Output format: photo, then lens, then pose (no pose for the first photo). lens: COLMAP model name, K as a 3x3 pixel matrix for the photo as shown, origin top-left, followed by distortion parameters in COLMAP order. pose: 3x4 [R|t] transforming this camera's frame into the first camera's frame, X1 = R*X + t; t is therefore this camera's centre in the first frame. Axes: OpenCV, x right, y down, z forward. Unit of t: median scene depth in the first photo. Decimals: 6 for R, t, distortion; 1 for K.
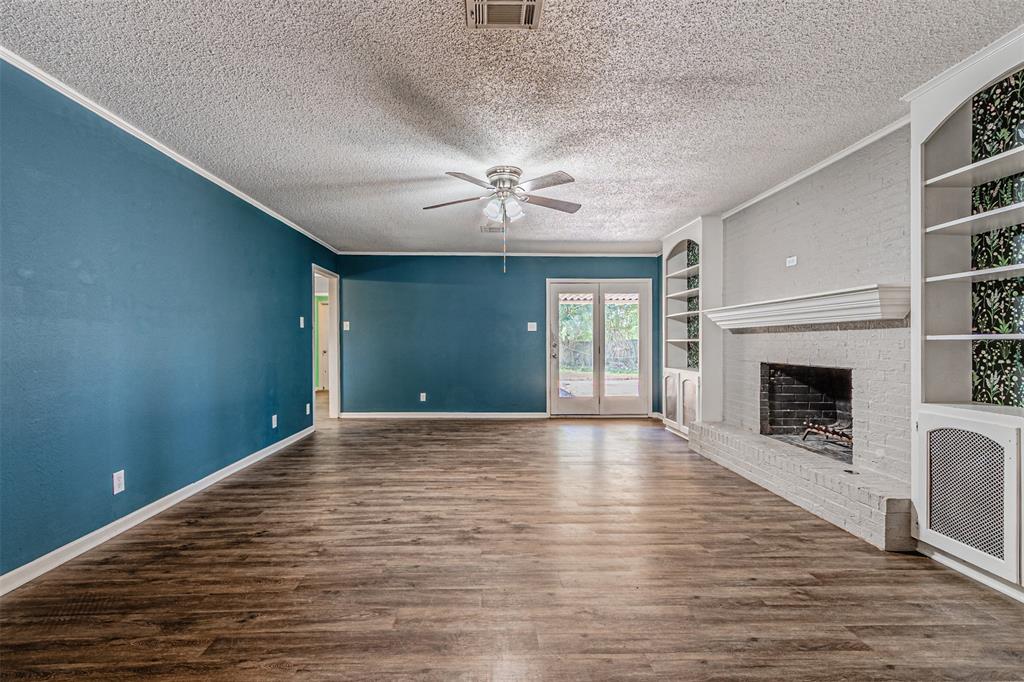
lens RADIAL K [[441.9, 0, 518.3], [0, 441.9, 340.2], [0, 0, 1]] dist [0.006871, -0.001723]
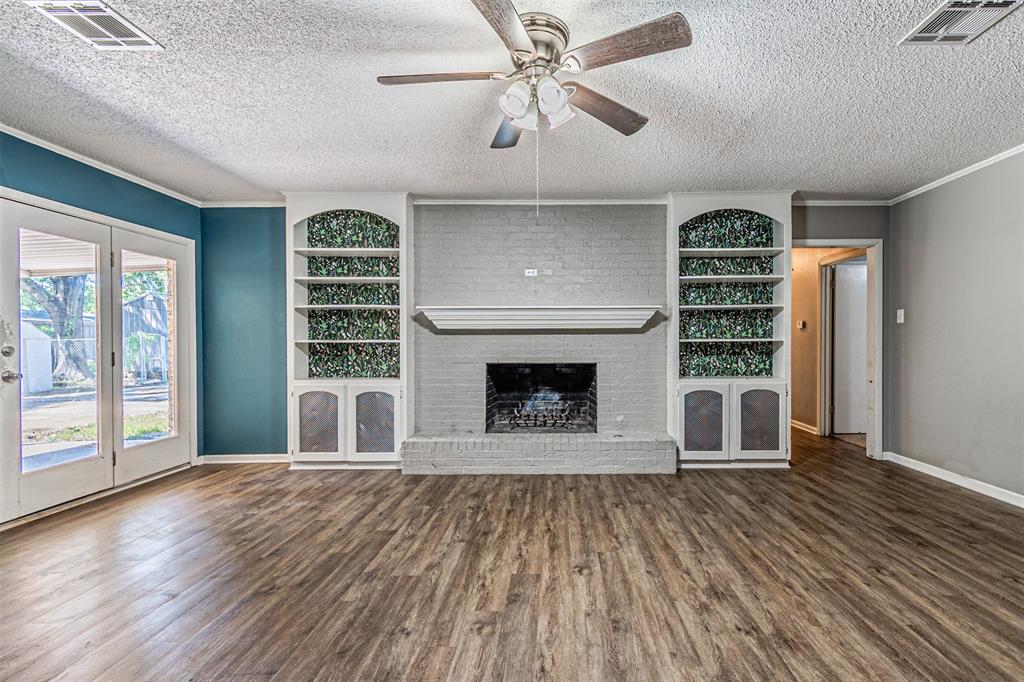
lens RADIAL K [[465.0, 0, 522.8], [0, 465.0, 348.6], [0, 0, 1]] dist [0.001834, -0.000615]
pose [[0.083456, -0.007873, 0.996480, -0.683335], [-0.003197, 0.999962, 0.008168, 0.009273], [-0.996506, -0.003867, 0.083428, 1.090105]]
